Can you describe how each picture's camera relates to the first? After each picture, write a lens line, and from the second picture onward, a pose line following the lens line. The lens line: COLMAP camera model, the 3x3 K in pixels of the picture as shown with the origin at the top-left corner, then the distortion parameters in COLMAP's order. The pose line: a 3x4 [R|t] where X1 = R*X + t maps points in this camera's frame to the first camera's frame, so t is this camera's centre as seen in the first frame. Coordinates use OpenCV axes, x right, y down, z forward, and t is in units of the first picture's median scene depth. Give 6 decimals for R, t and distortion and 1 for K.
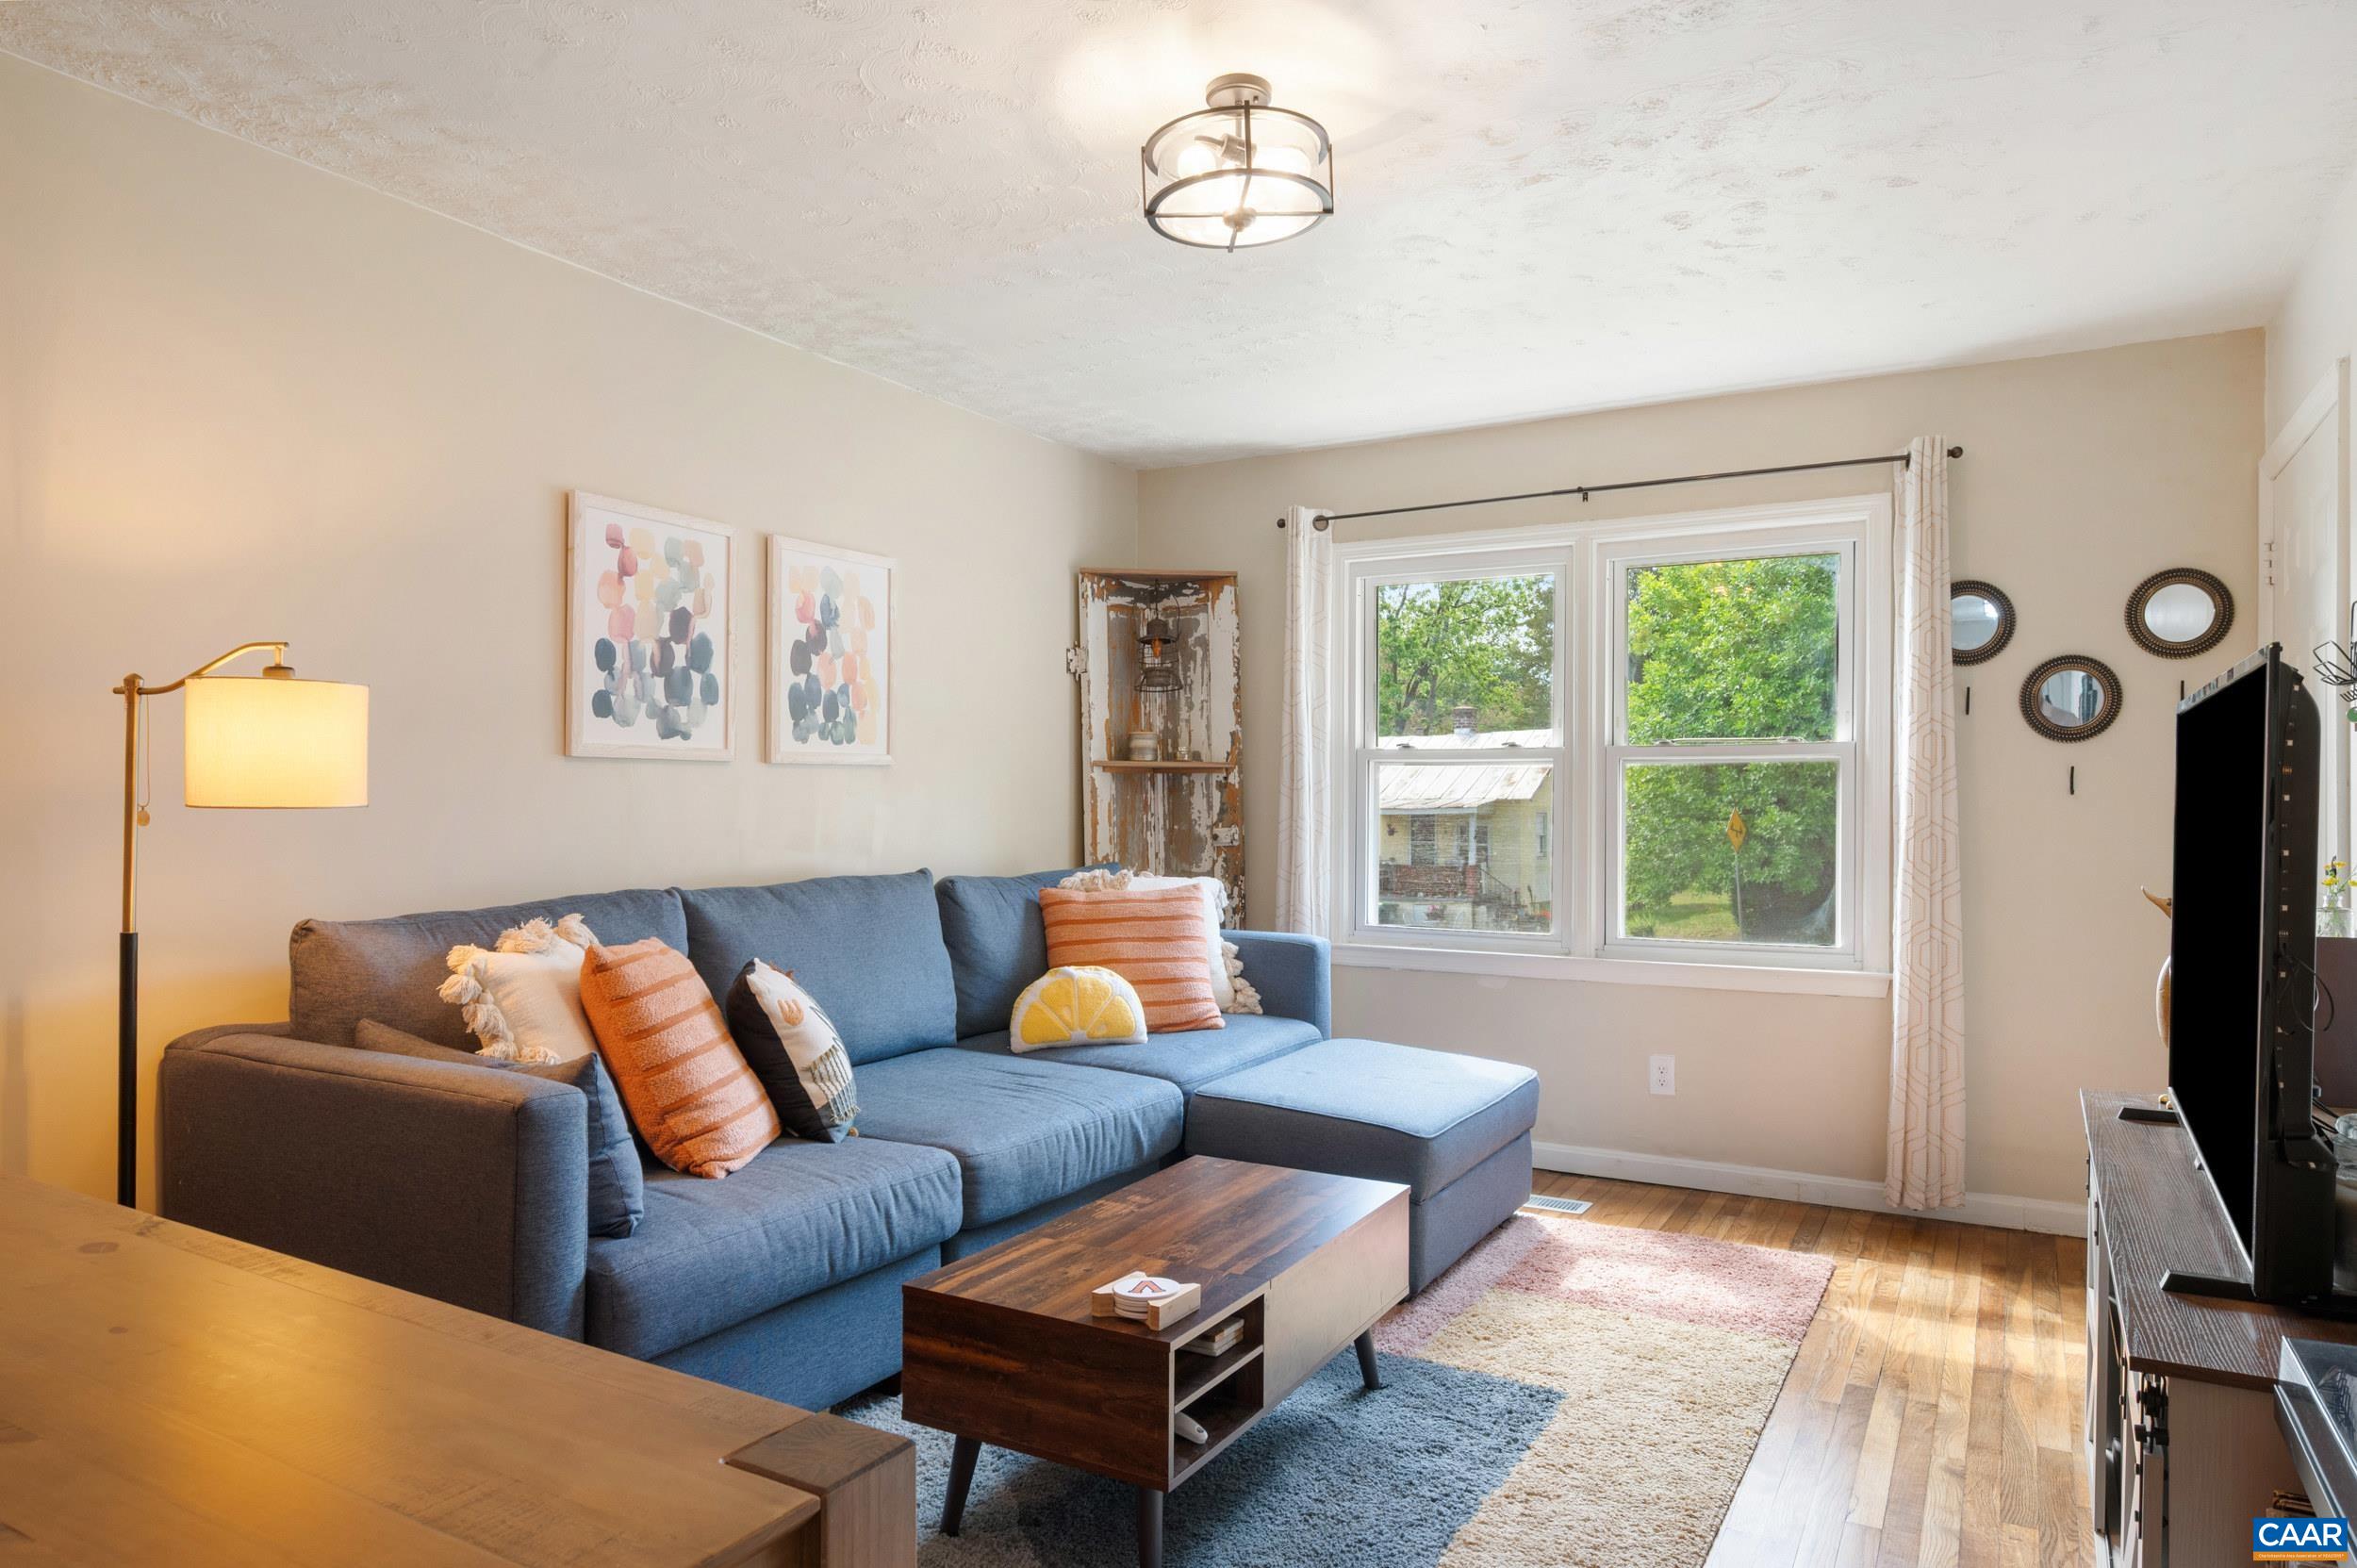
lens RADIAL K [[1466.9, 0, 1171.9], [0, 1466.9, 798.9], [0, 0, 1]] dist [-0.002113, 0.000010]
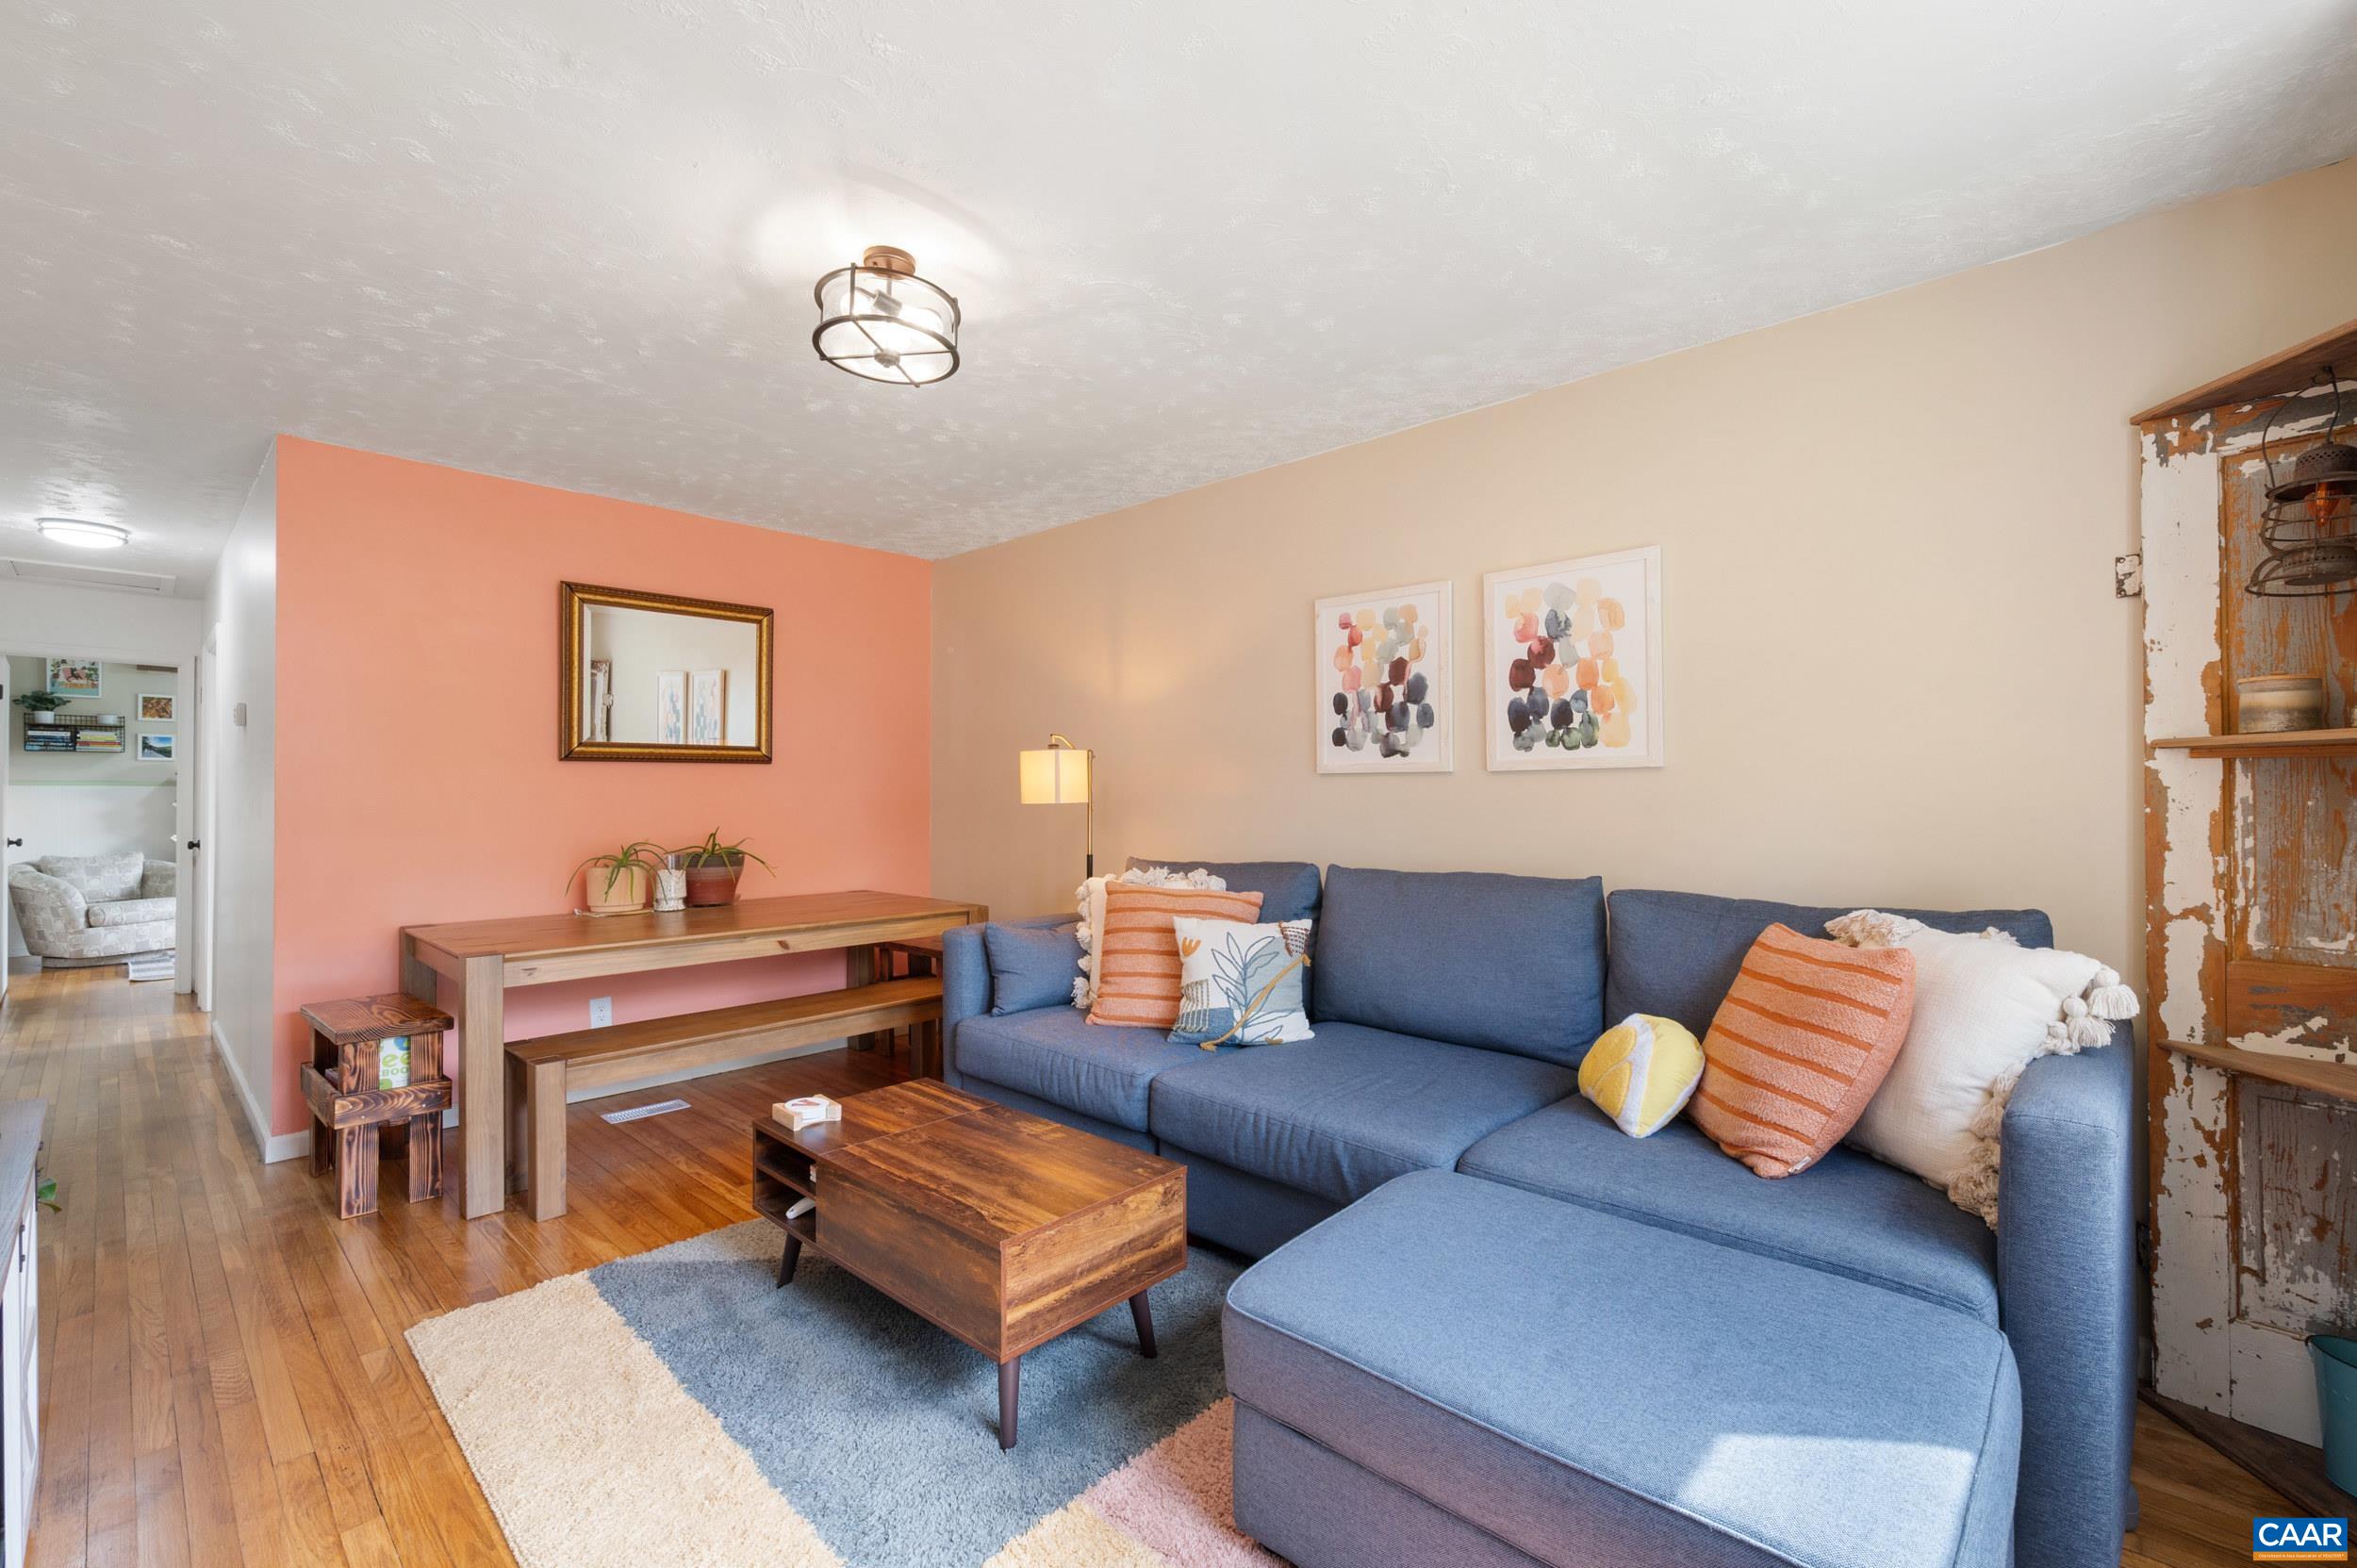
lens RADIAL K [[999.3, 0, 1178.5], [0, 999.3, 784.0], [0, 0, 1]] dist [-0.000186, -0.000219]
pose [[-0.227257, -0.015284, -0.973715, 0.617414], [-0.003283, 0.999883, -0.014929, -0.001944], [0.973829, -0.000196, -0.227281, 1.054713]]
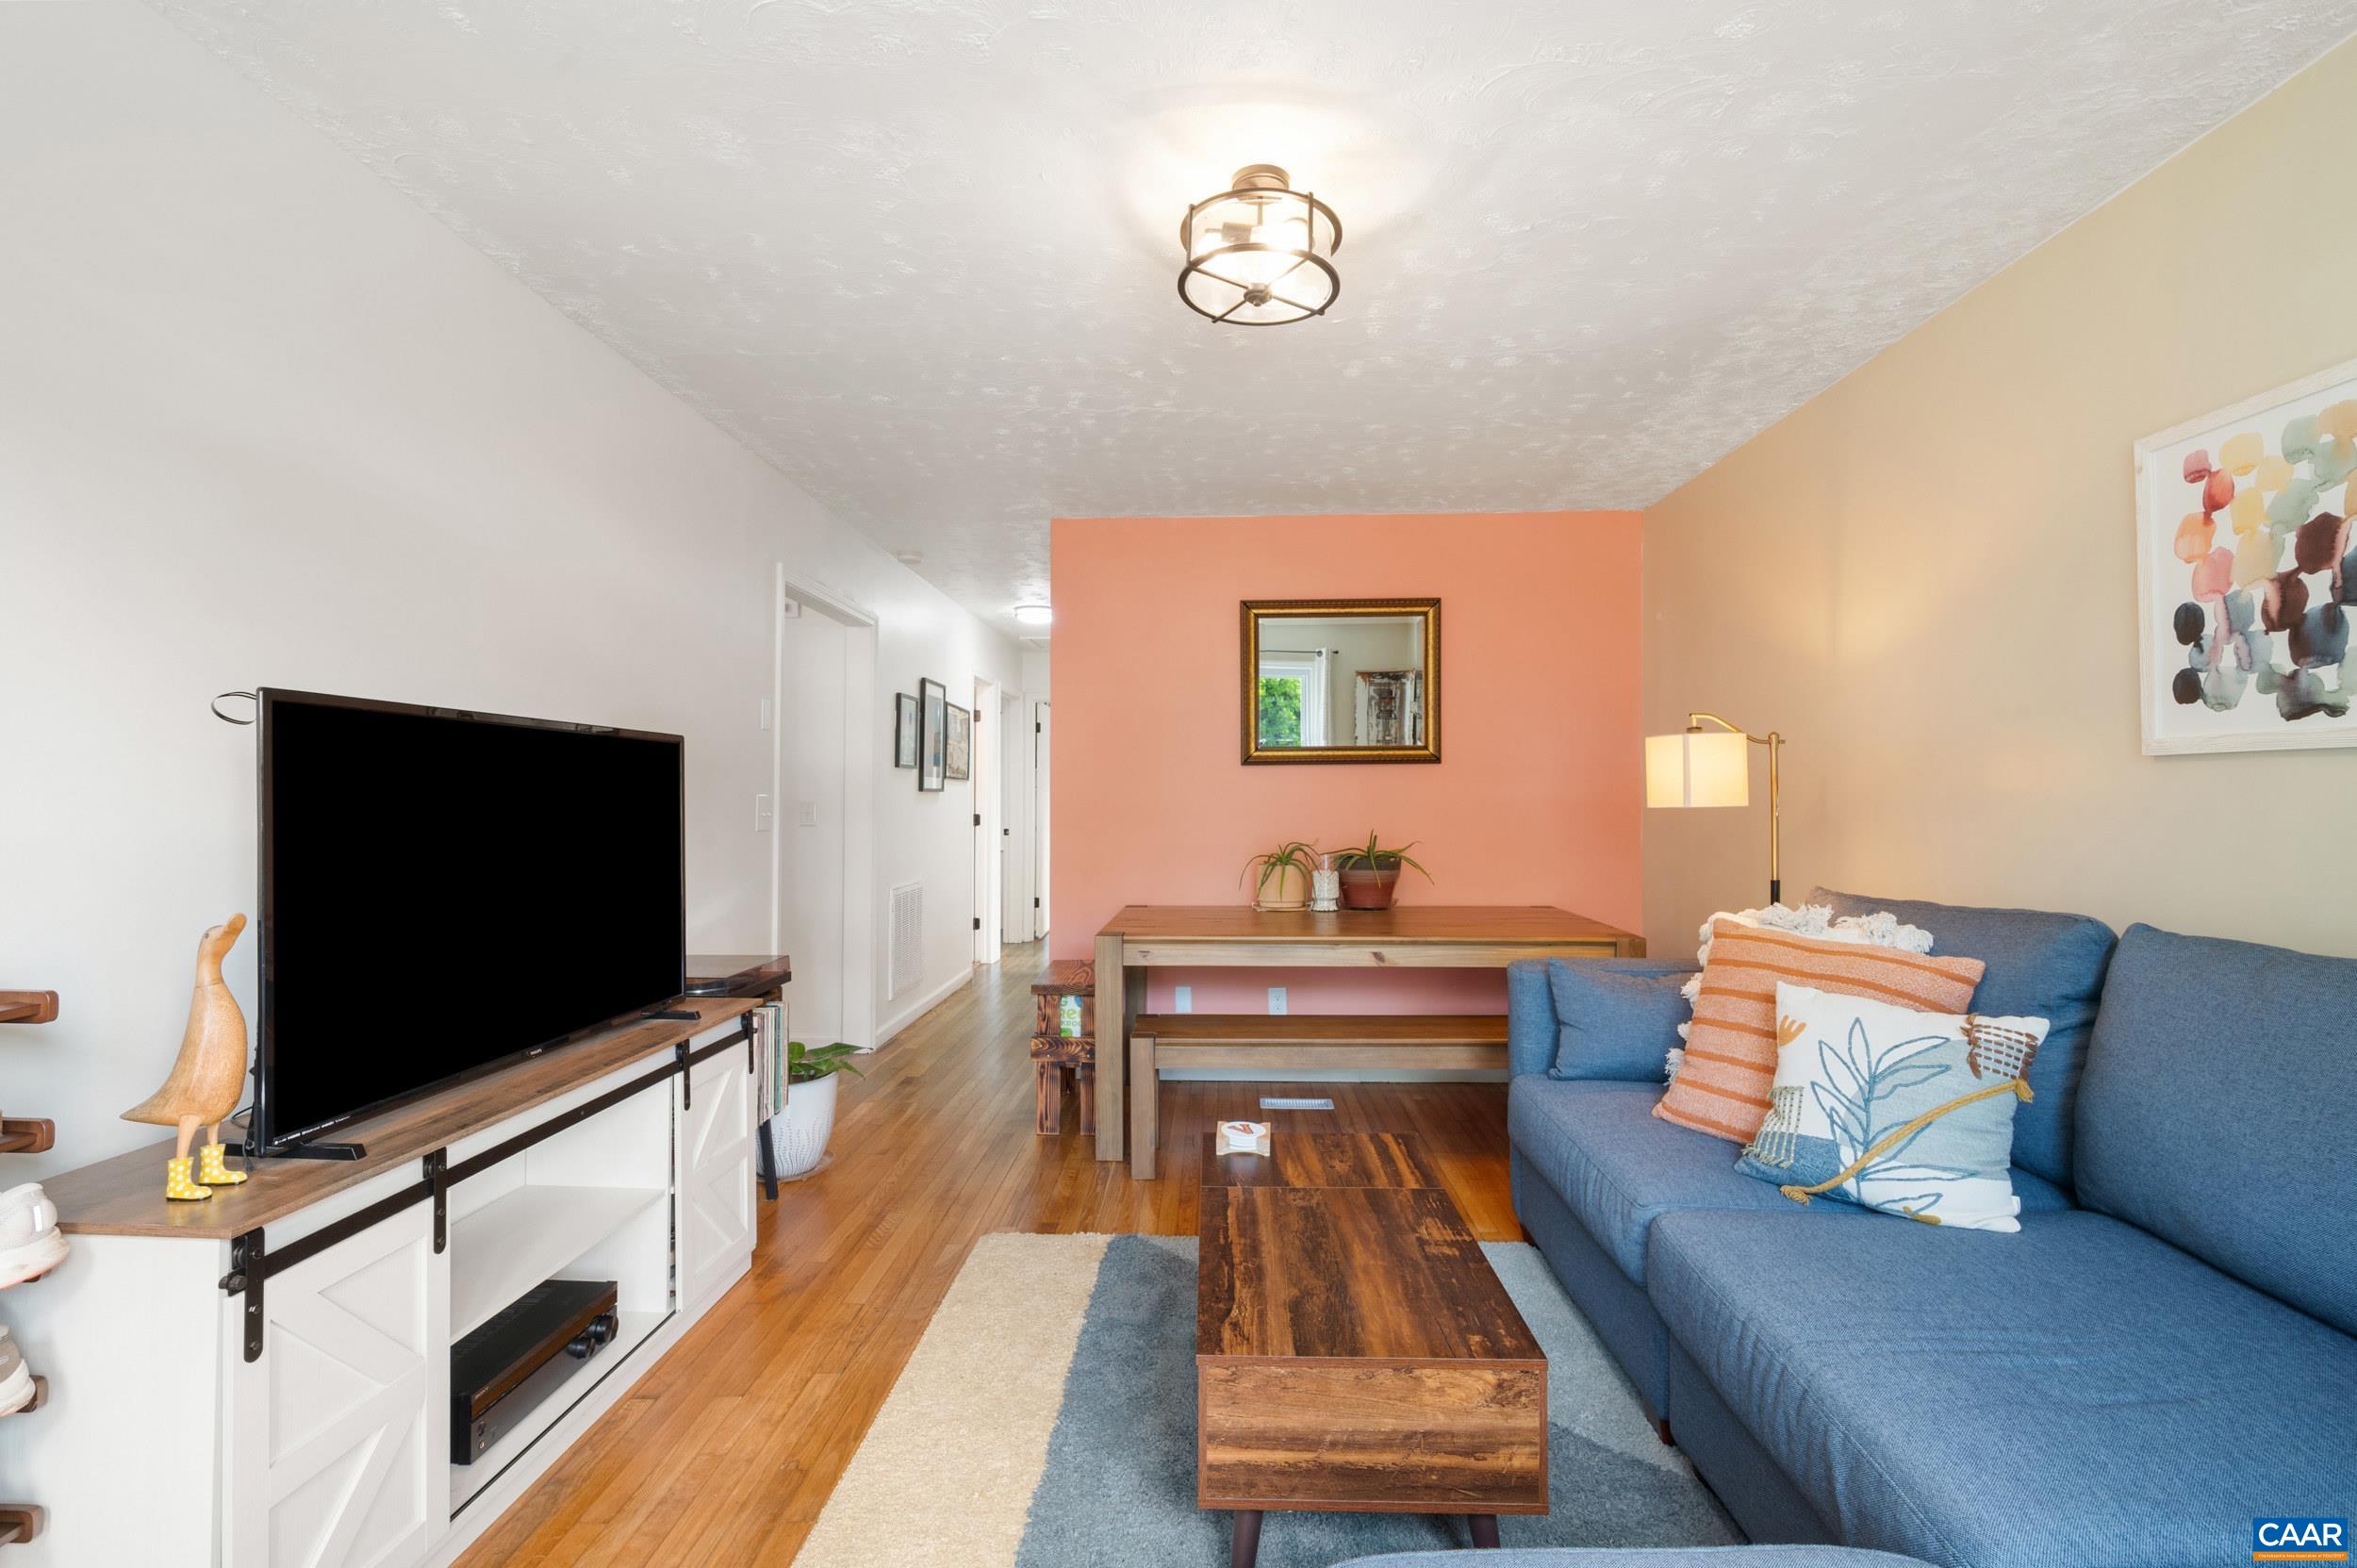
lens RADIAL K [[1046.7, 0, 1179.9], [0, 1046.7, 786.1], [0, 0, 1]] dist [0.000282, 0.000002]
pose [[-0.885017, -0.009878, -0.465453, 0.344849], [-0.005411, 0.999926, -0.010933, -0.002273], [0.465527, -0.007157, -0.885005, 1.225860]]
